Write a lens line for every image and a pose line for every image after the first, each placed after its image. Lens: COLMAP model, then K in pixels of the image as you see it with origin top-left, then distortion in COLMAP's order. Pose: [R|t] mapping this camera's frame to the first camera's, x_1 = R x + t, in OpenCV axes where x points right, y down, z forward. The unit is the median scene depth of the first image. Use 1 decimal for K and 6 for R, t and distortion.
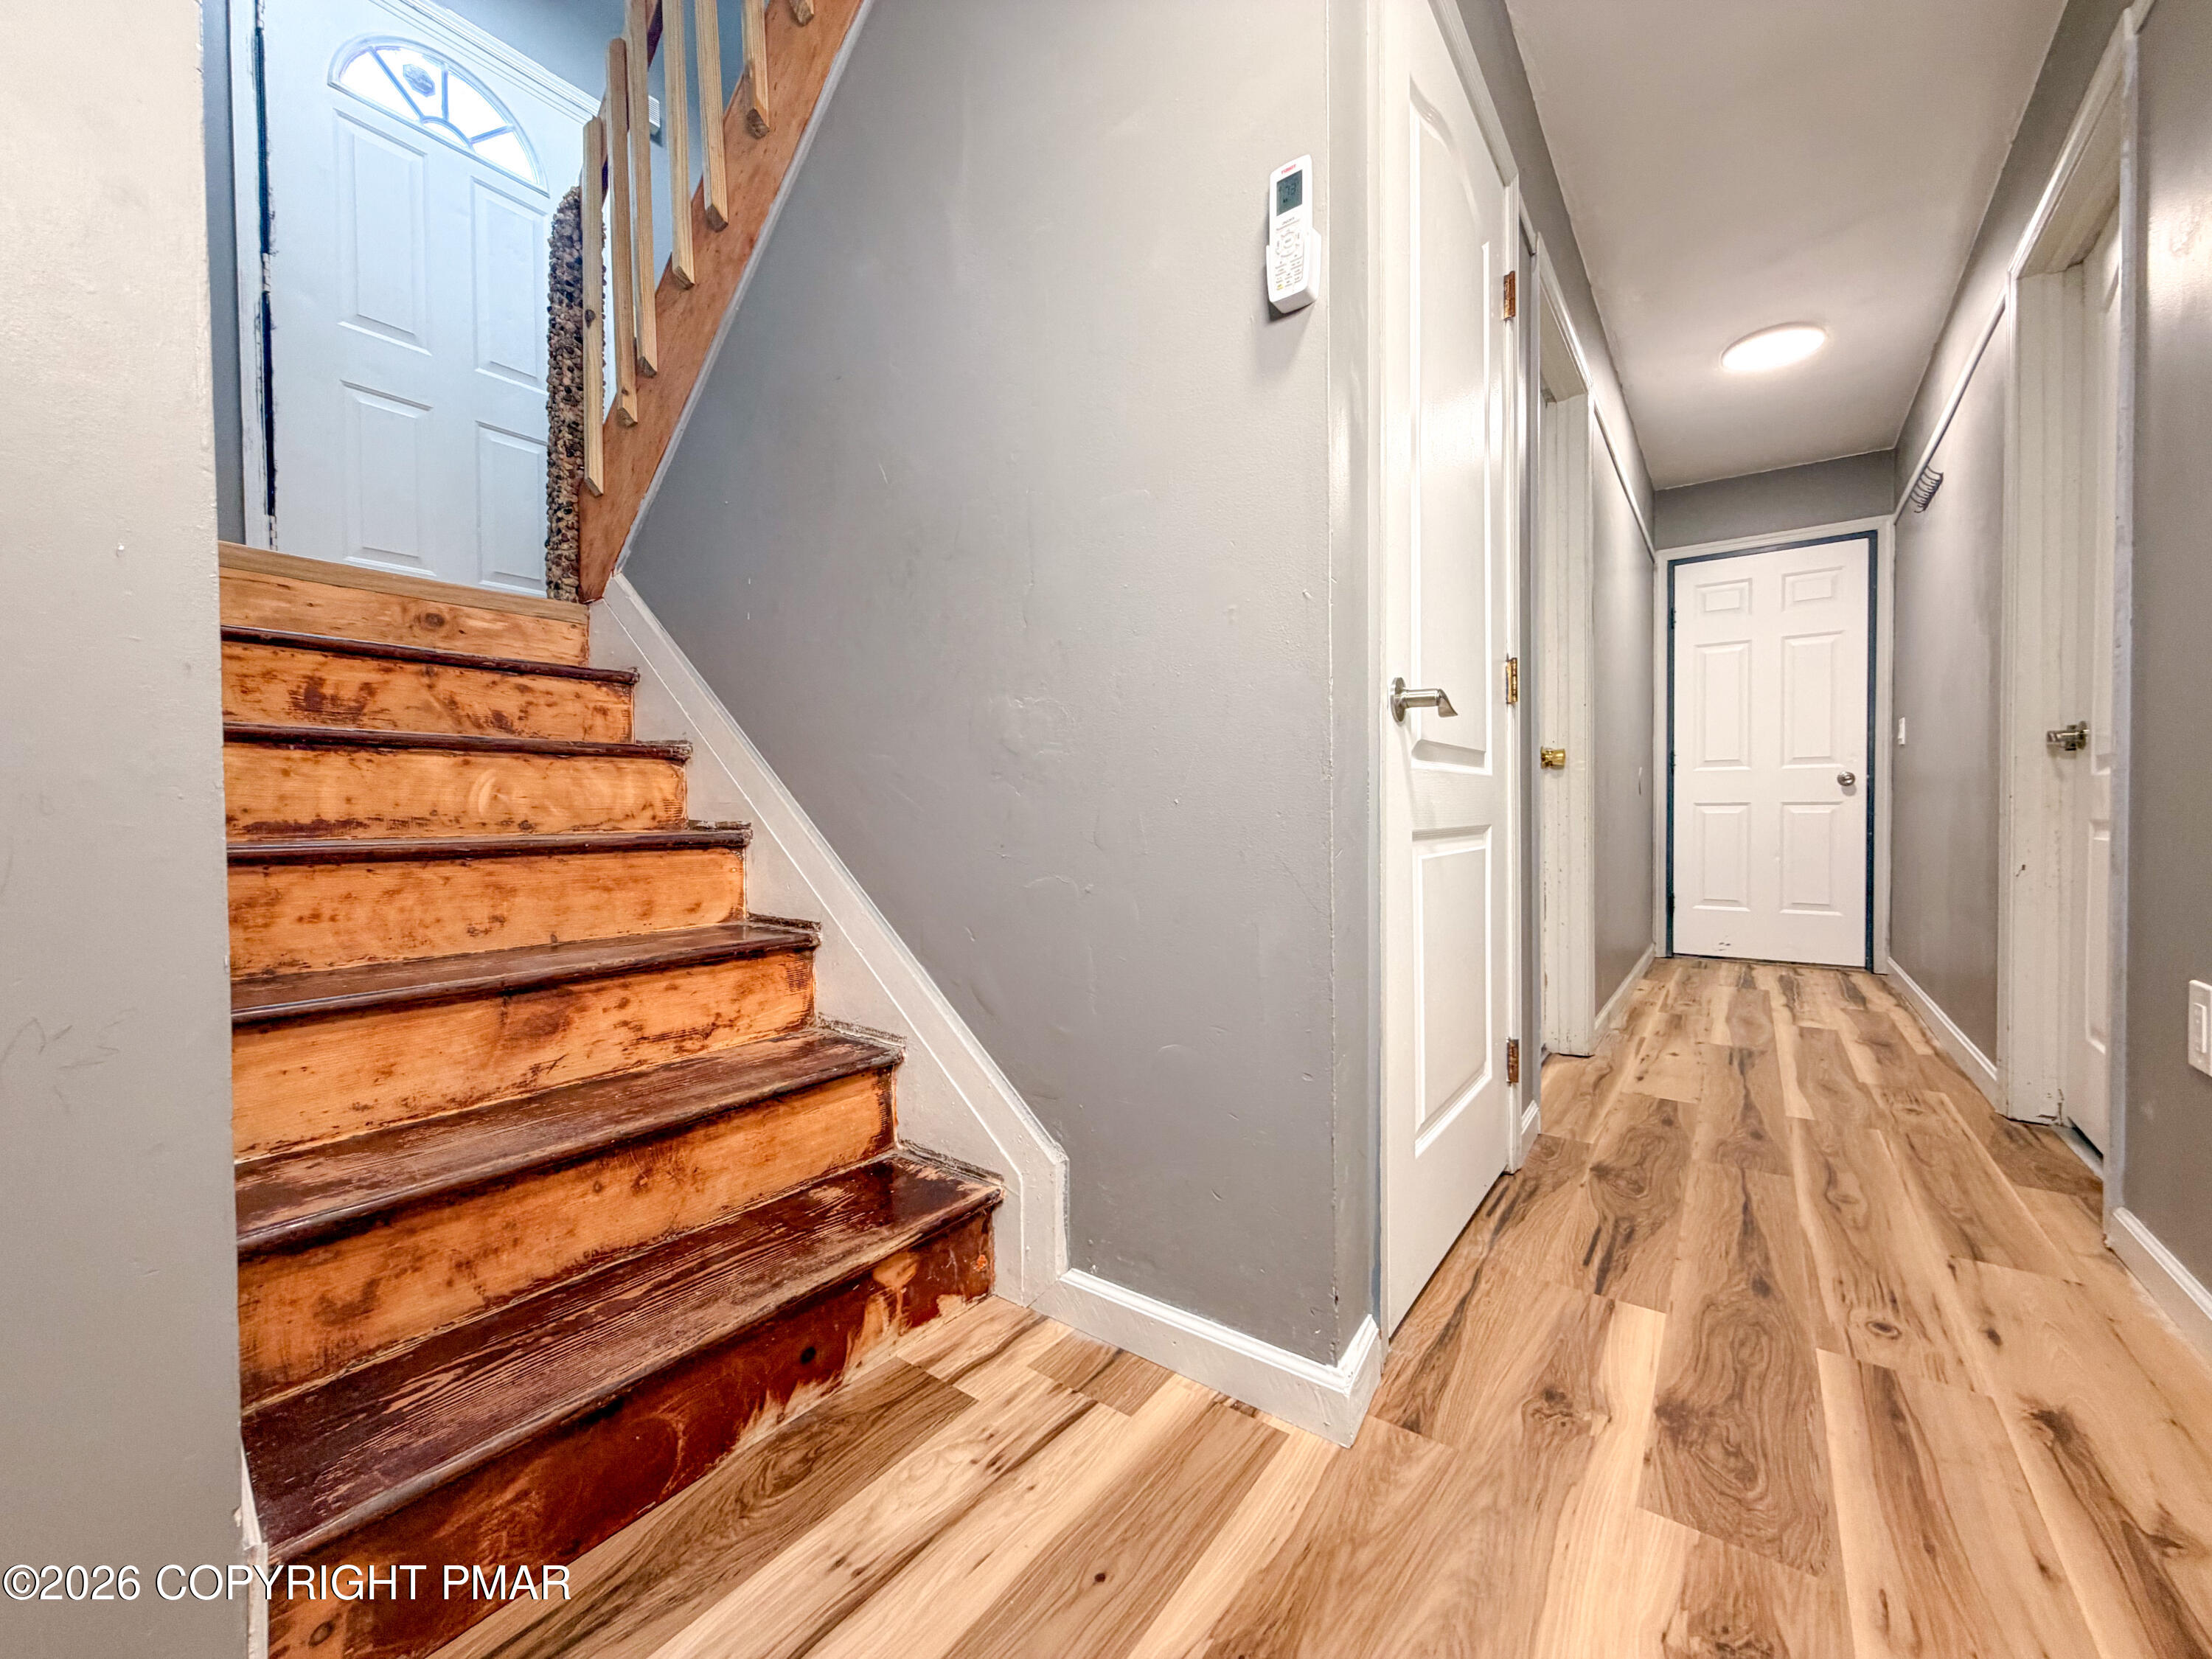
lens RADIAL K [[880.5, 0, 1100.4], [0, 880.5, 824.8], [0, 0, 1]] dist [0.000425, -0.000128]
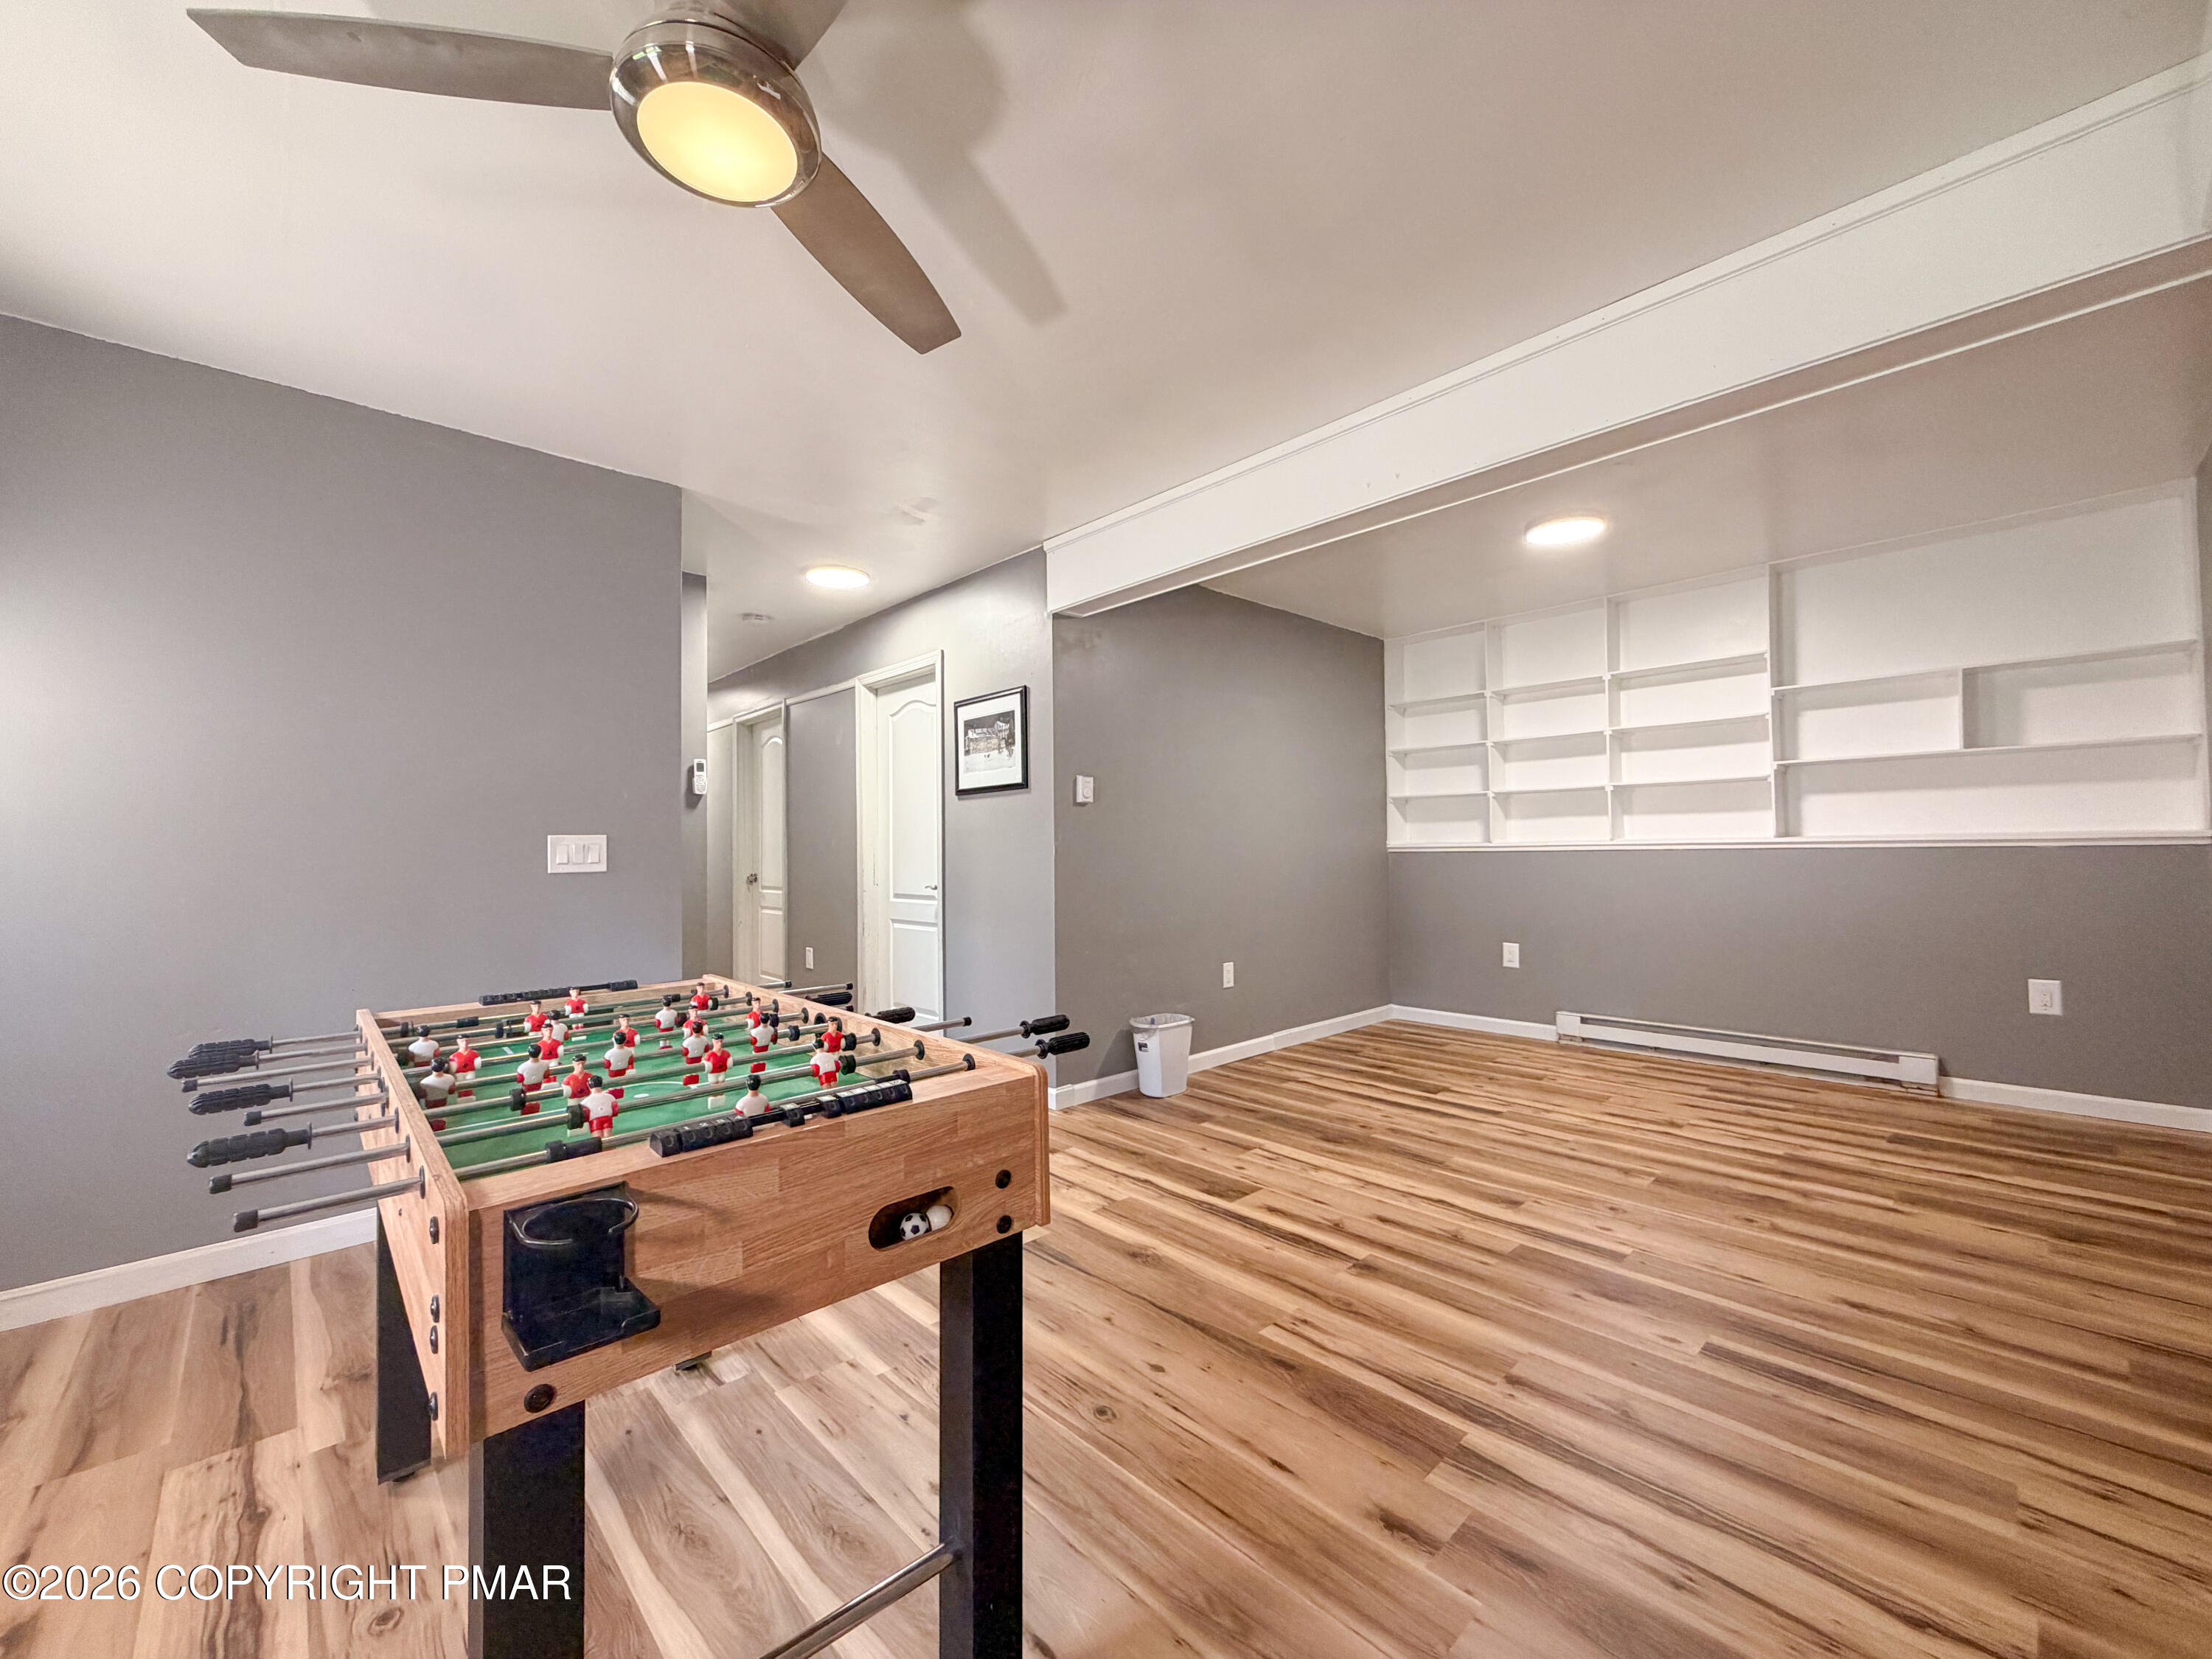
lens RADIAL K [[880.5, 0, 1101.0], [0, 880.5, 831.6], [0, 0, 1]] dist [0.000425, -0.000128]
pose [[0.180479, 0.024395, 0.983276, -1.837211], [0.027013, 0.999192, -0.029748, -0.149399], [-0.983208, 0.031930, 0.179674, -0.804845]]
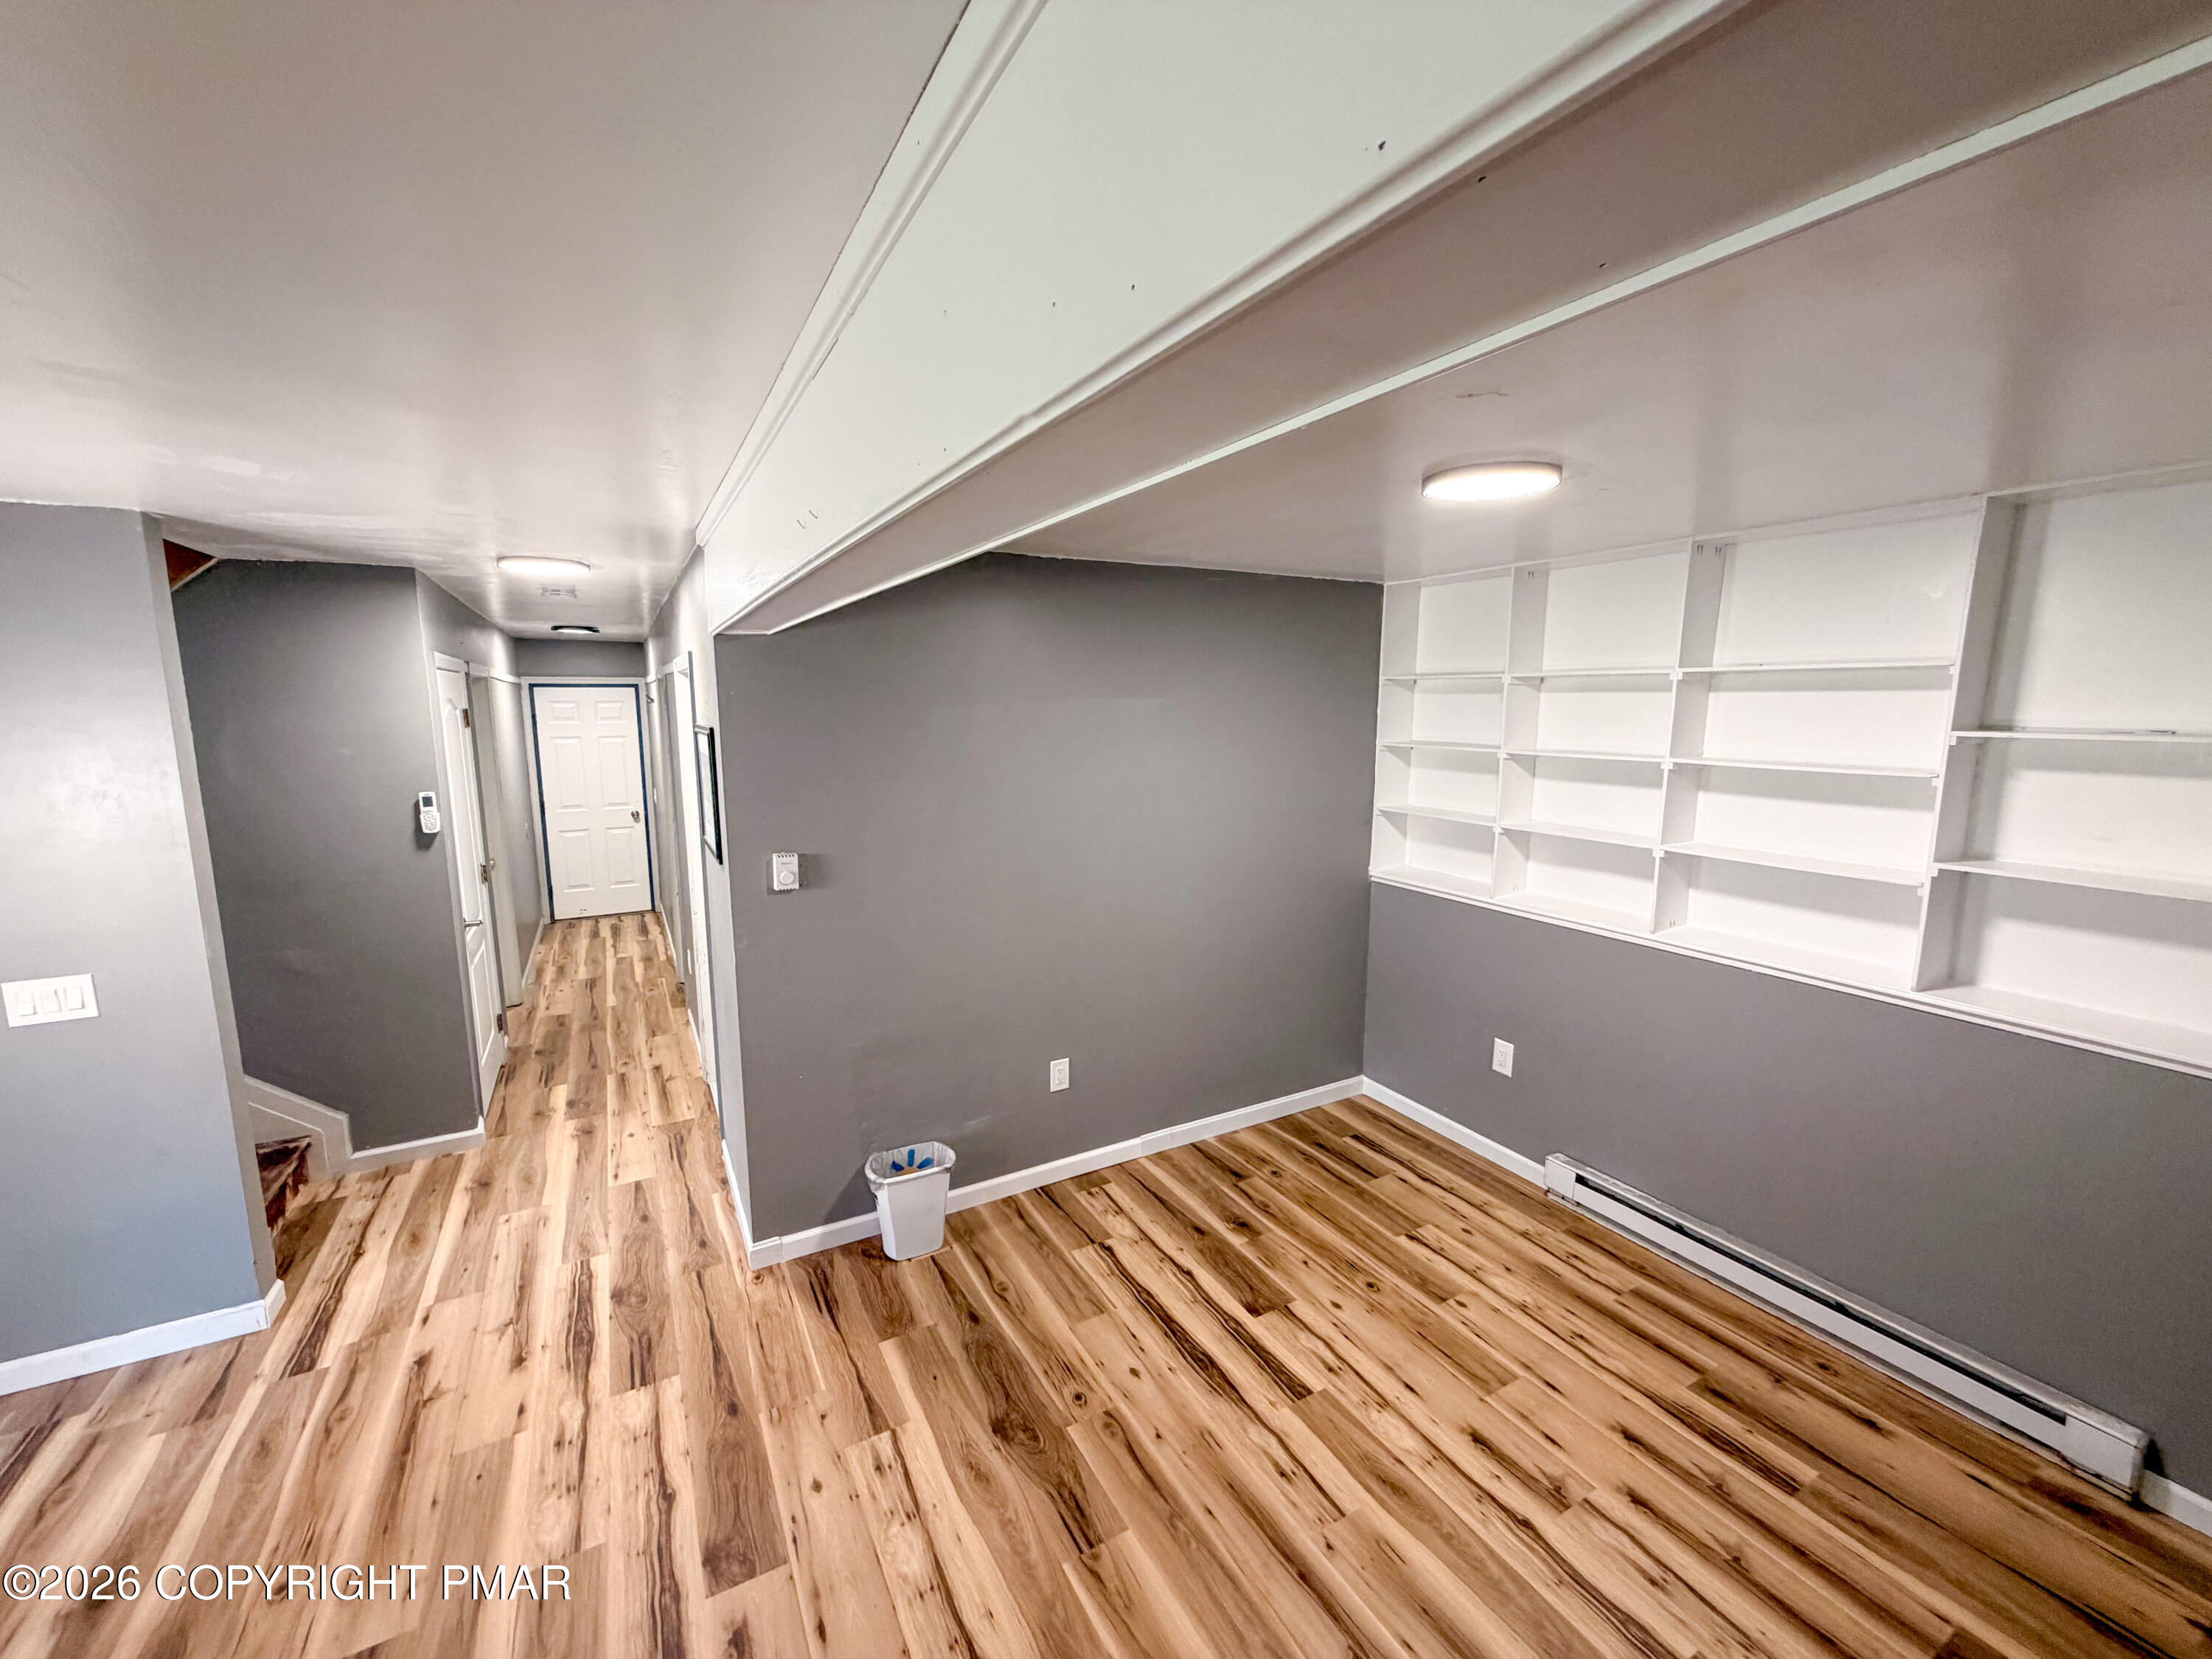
lens RADIAL K [[880.5, 0, 1099.9], [0, 880.5, 829.1], [0, 0, 1]] dist [0.000425, -0.000128]
pose [[0.416215, -0.127467, 0.900287, -0.975921], [0.011190, 0.990768, 0.135104, -0.578557], [-0.909197, -0.046158, 0.413799, -1.516242]]
